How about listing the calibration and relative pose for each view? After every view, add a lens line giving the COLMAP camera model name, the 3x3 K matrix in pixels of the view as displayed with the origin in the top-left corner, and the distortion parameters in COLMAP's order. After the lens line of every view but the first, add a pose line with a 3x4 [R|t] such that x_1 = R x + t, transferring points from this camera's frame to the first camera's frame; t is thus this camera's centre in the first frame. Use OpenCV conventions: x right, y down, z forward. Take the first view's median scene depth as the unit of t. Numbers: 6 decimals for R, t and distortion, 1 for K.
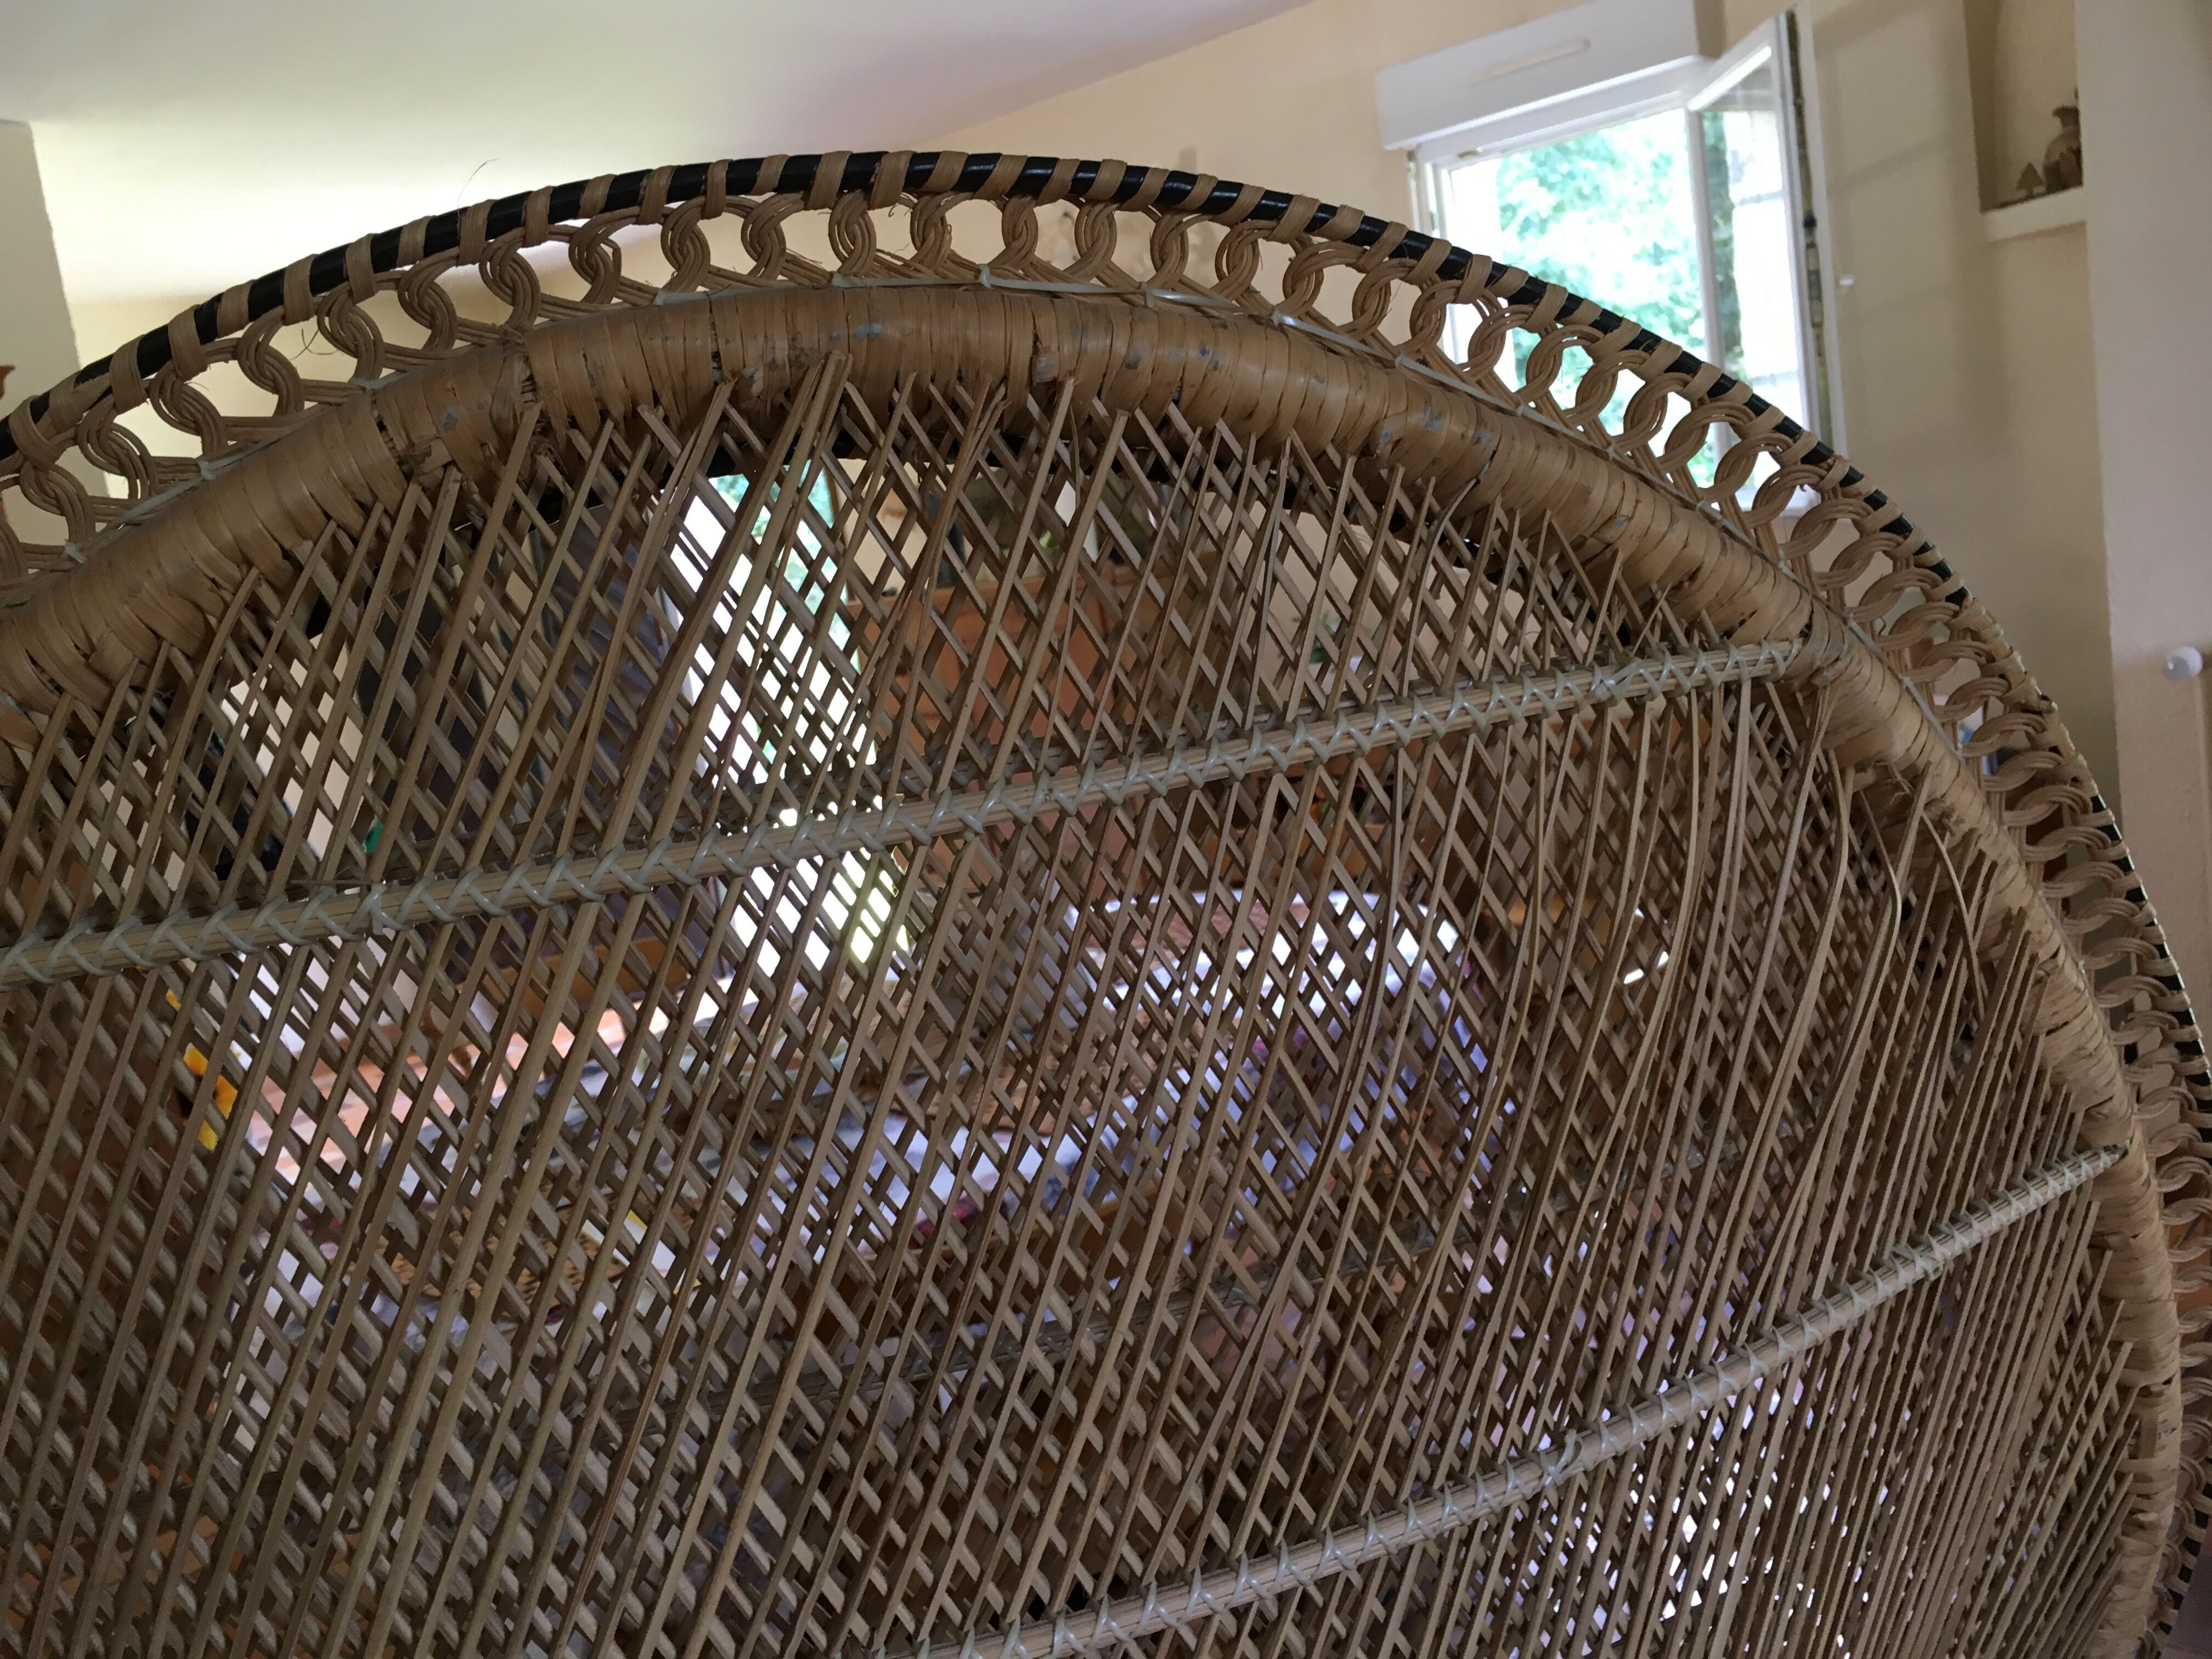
lens RADIAL K [[1867.0, 0, 1105.7], [0, 1867.0, 839.6], [0, 0, 1]] dist [0.068479, -0.101501]
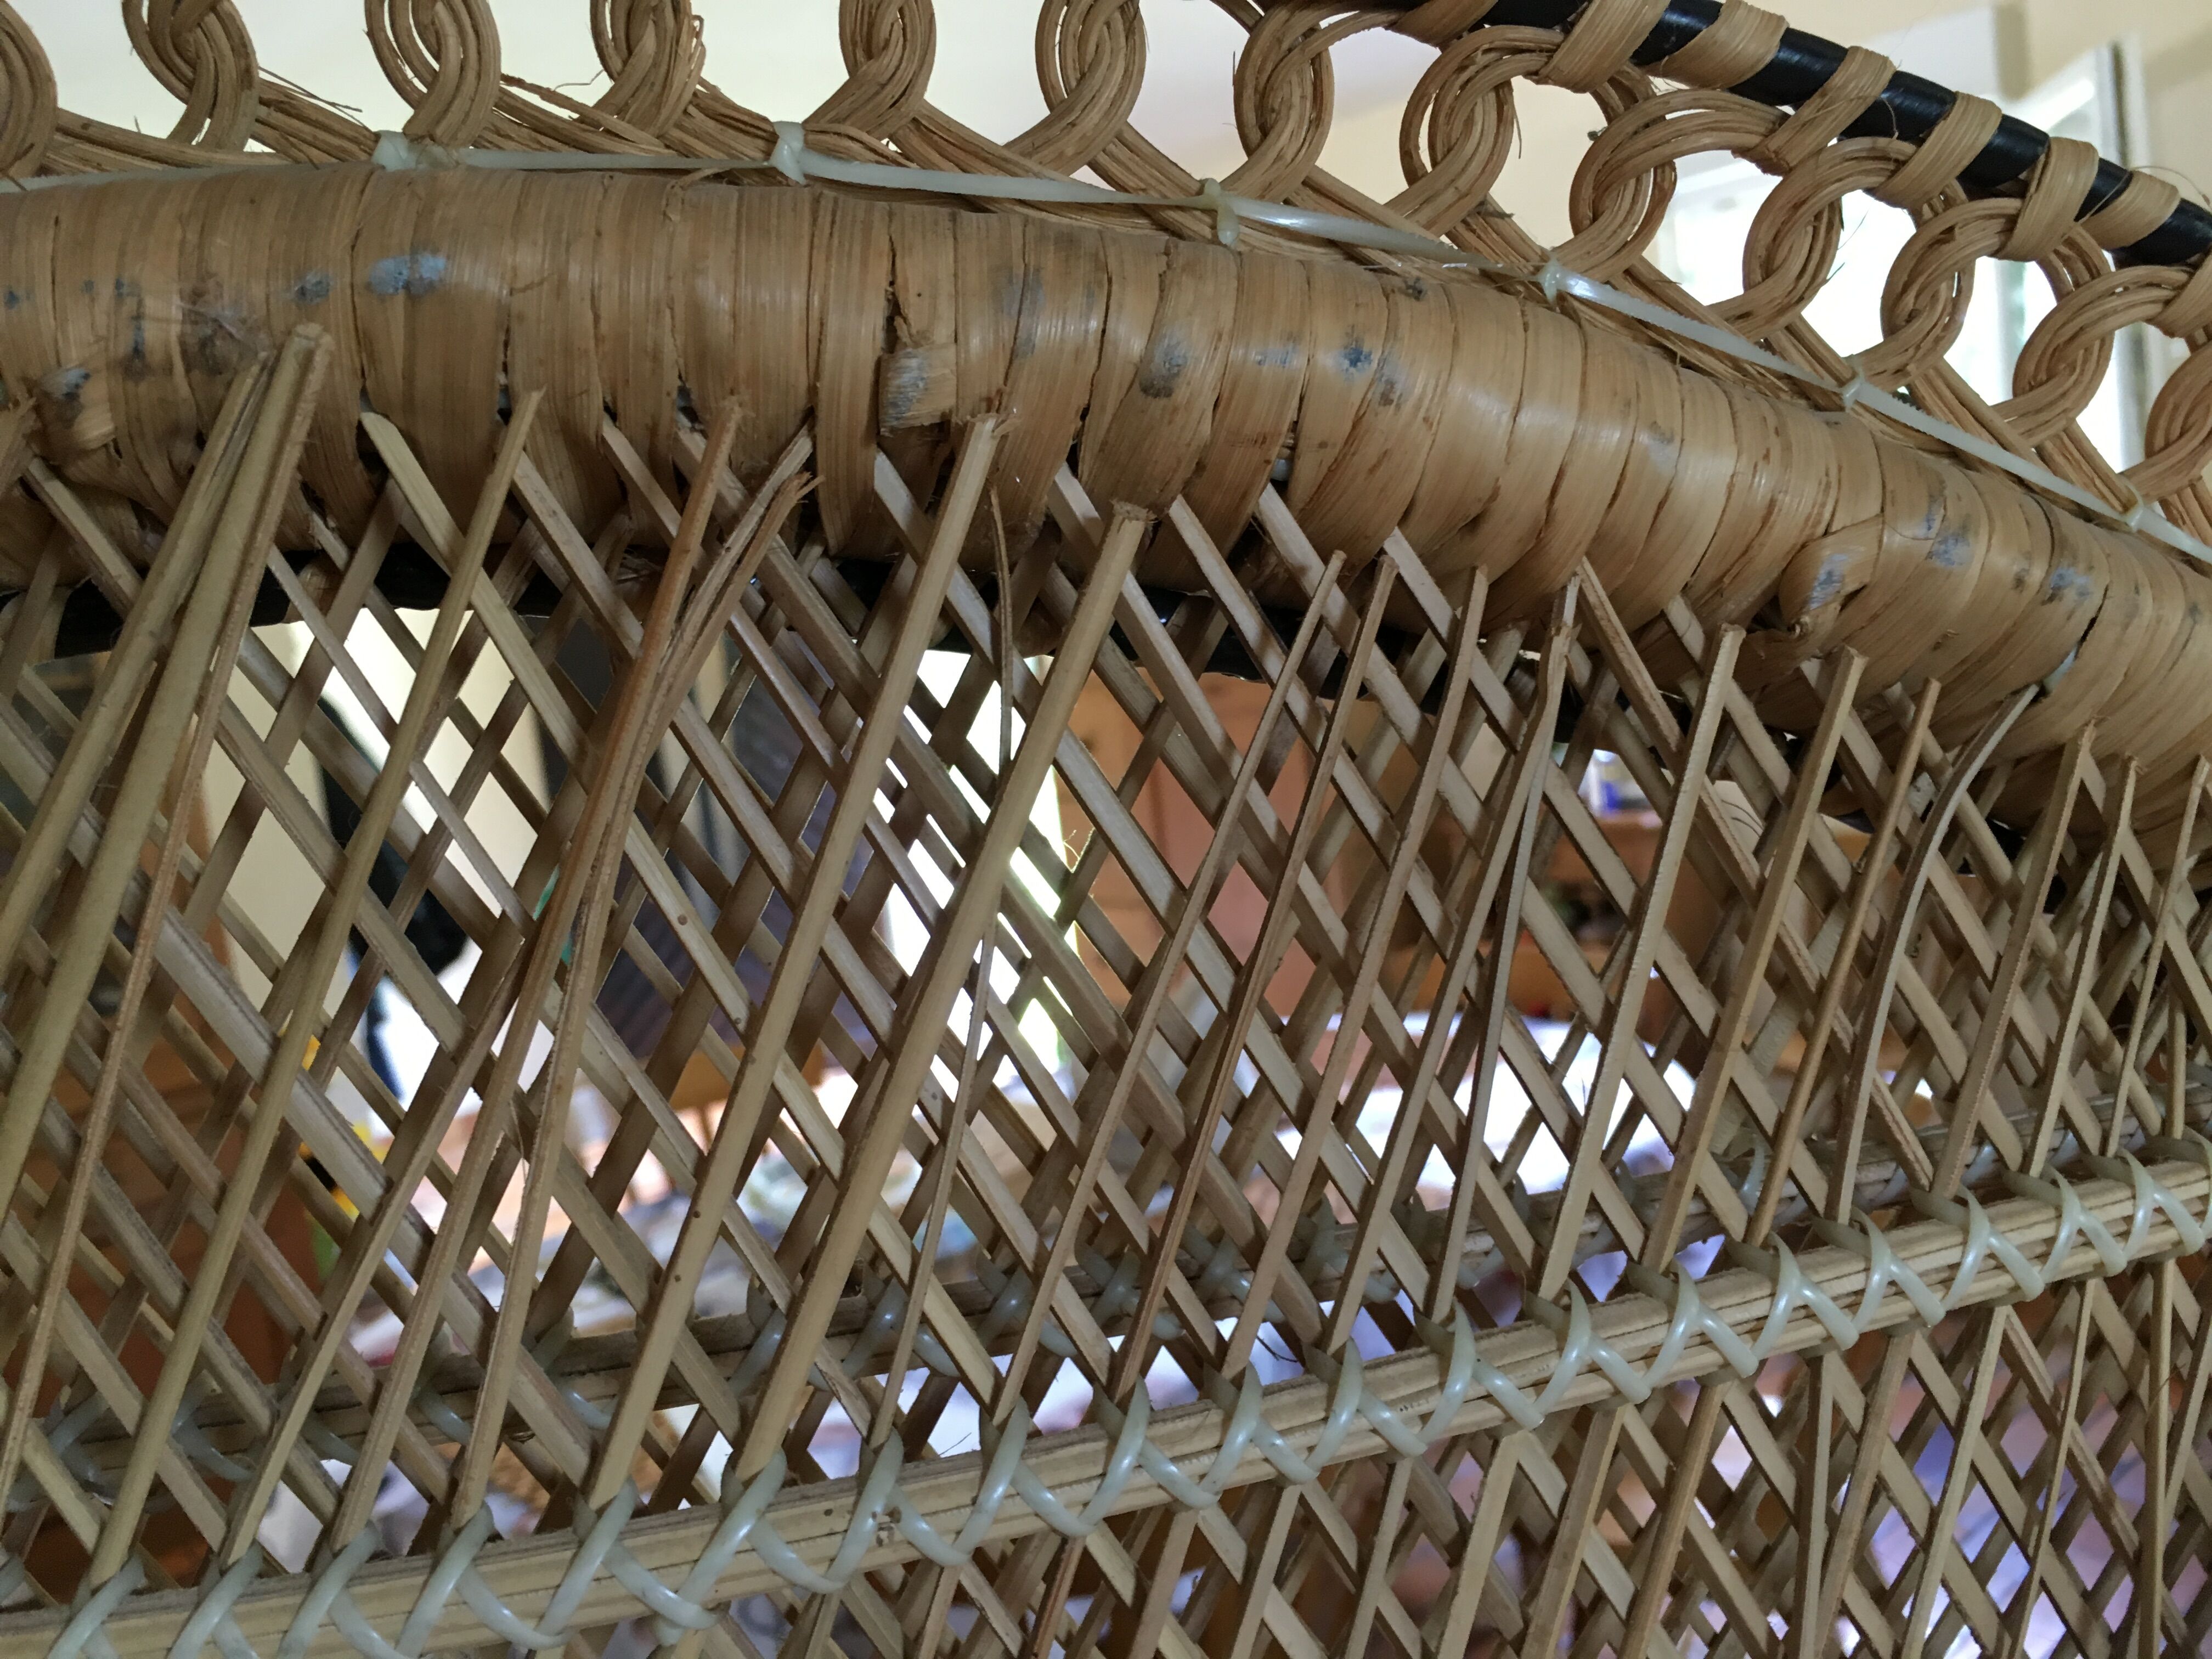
lens RADIAL K [[1931.2, 0, 1106.0], [0, 1931.2, 829.5], [0, 0, 1]] dist [0.078971, -0.159210]
pose [[0.993881, 0.040281, -0.102853, 0.045432], [-0.044330, 0.998317, -0.037382, -0.145735], [0.101174, 0.041713, 0.993994, 0.600488]]
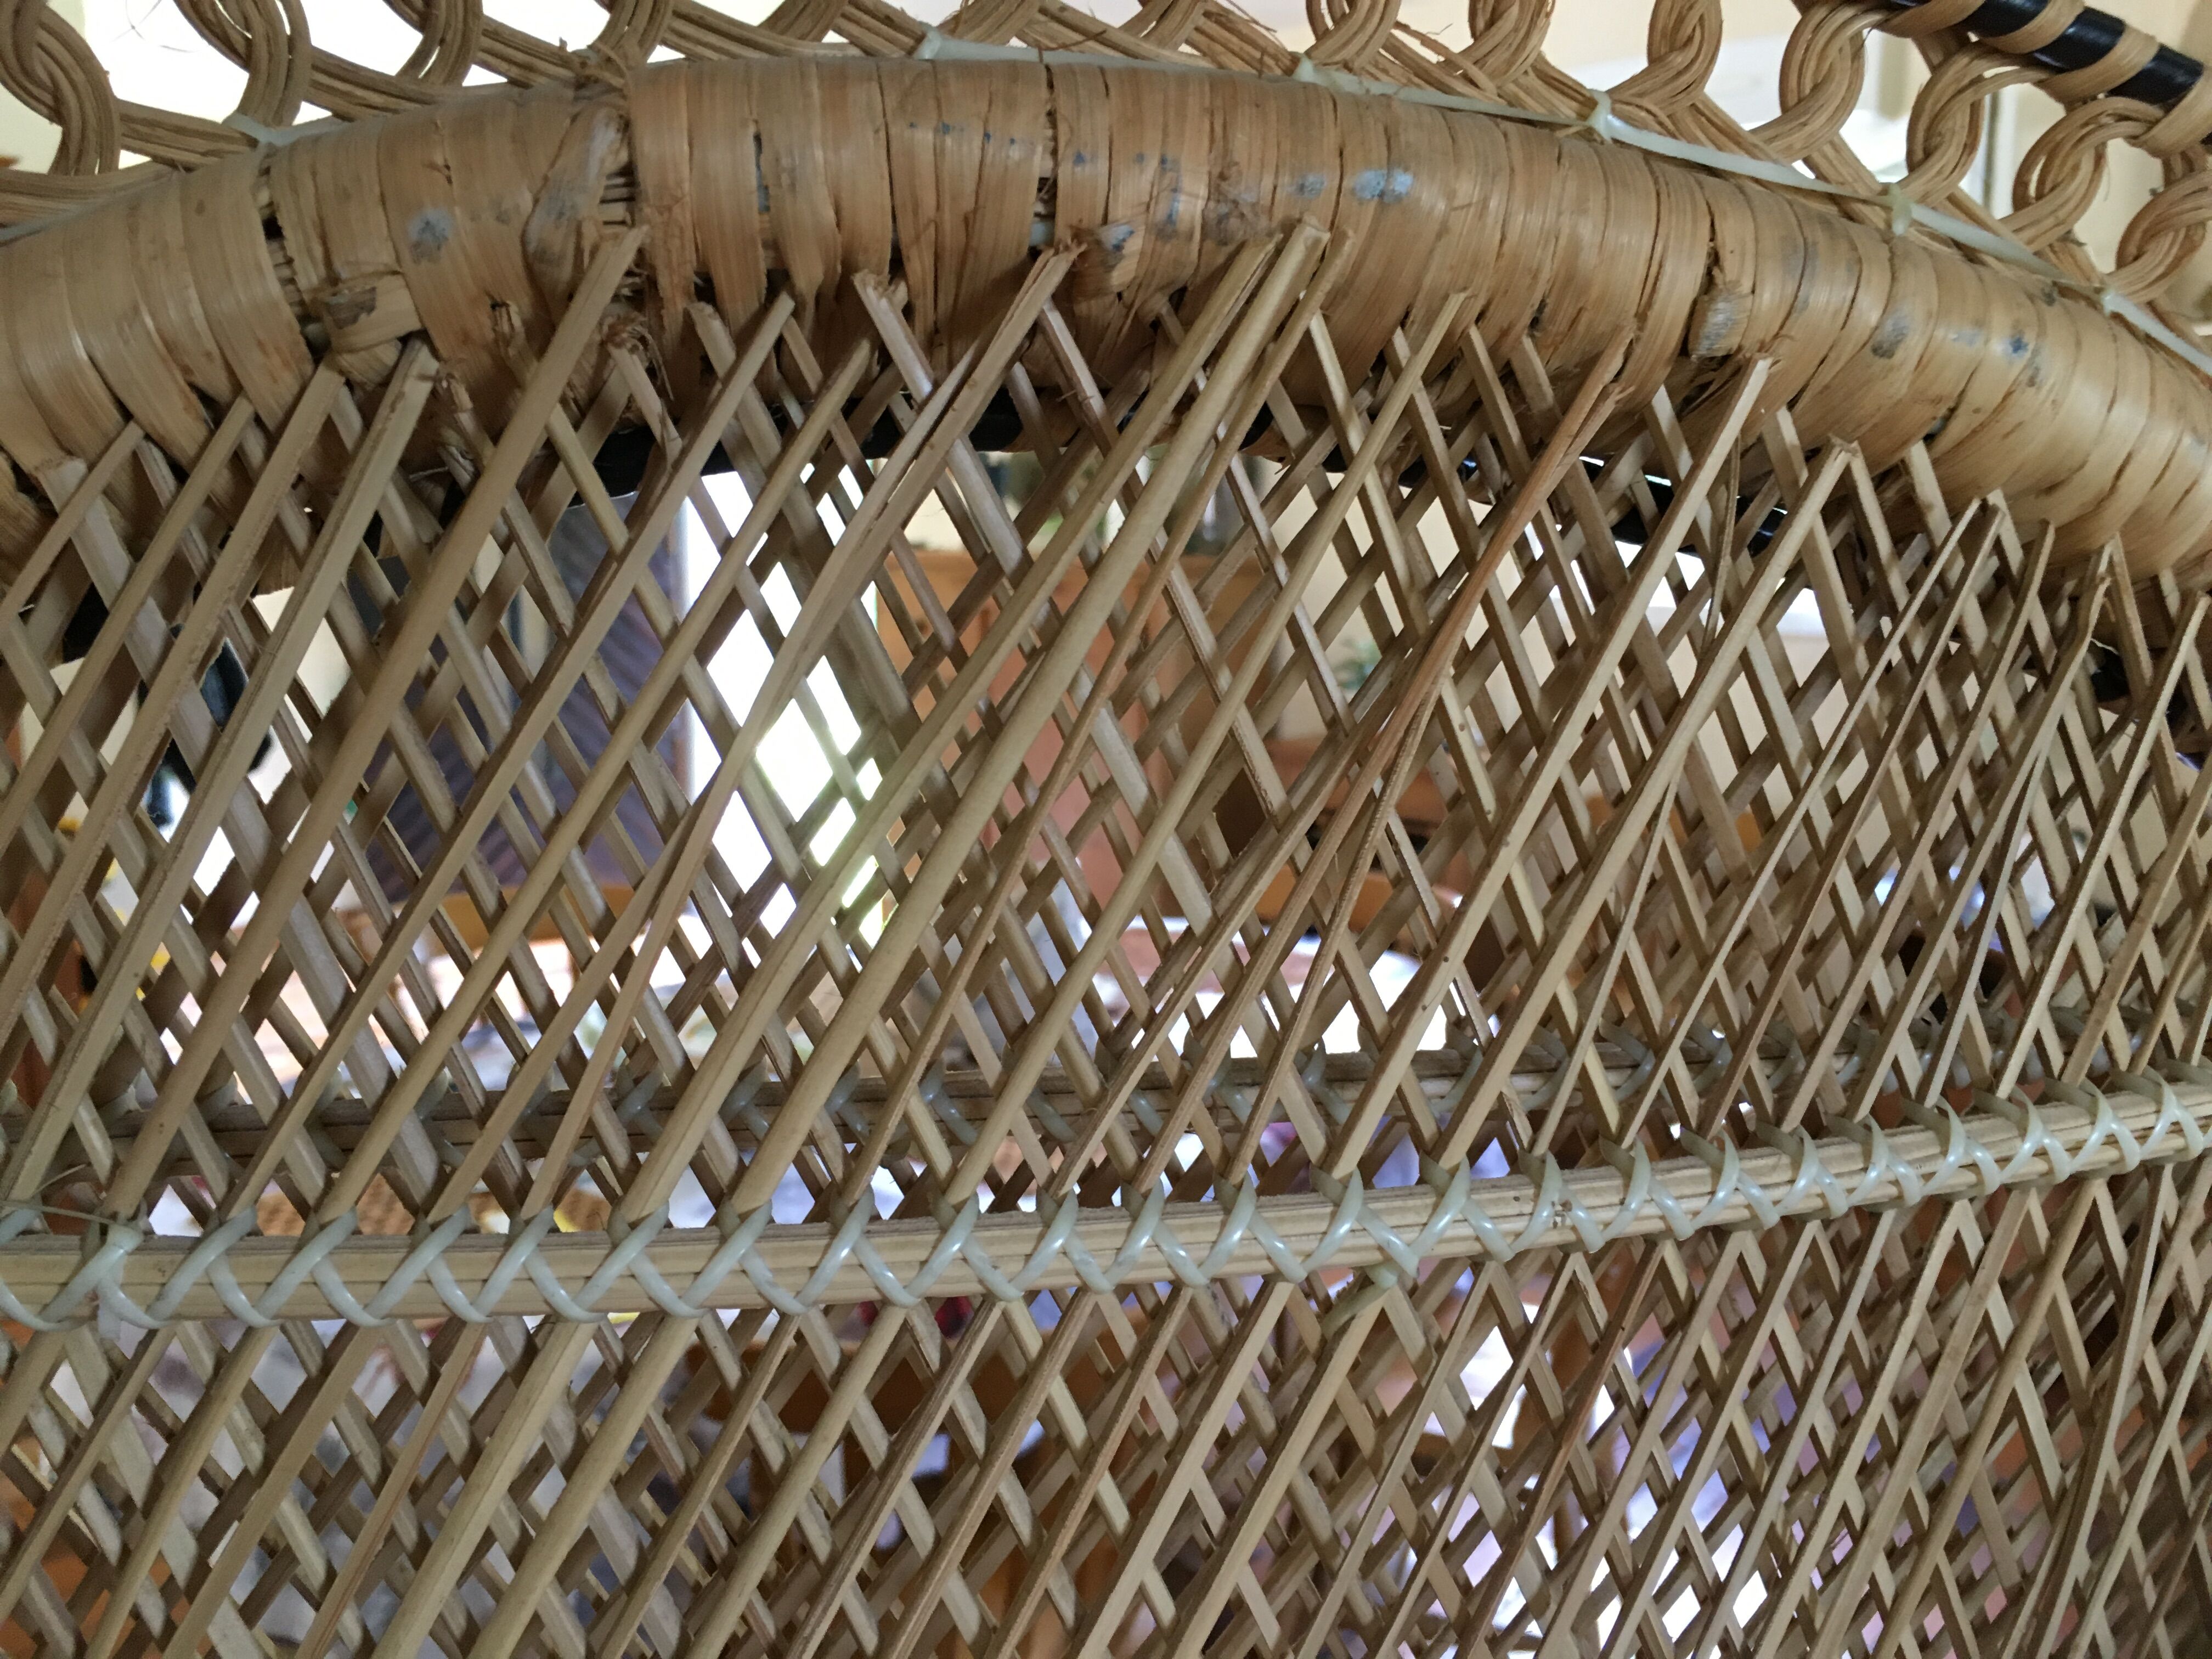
lens RADIAL K [[1931.2, 0, 1106.0], [0, 1931.2, 829.5], [0, 0, 1]] dist [0.078971, -0.159210]
pose [[0.987960, 0.154390, 0.009907, -0.160525], [-0.154482, 0.987951, 0.009386, -0.105009], [-0.008338, -0.010804, 0.999907, 0.495073]]
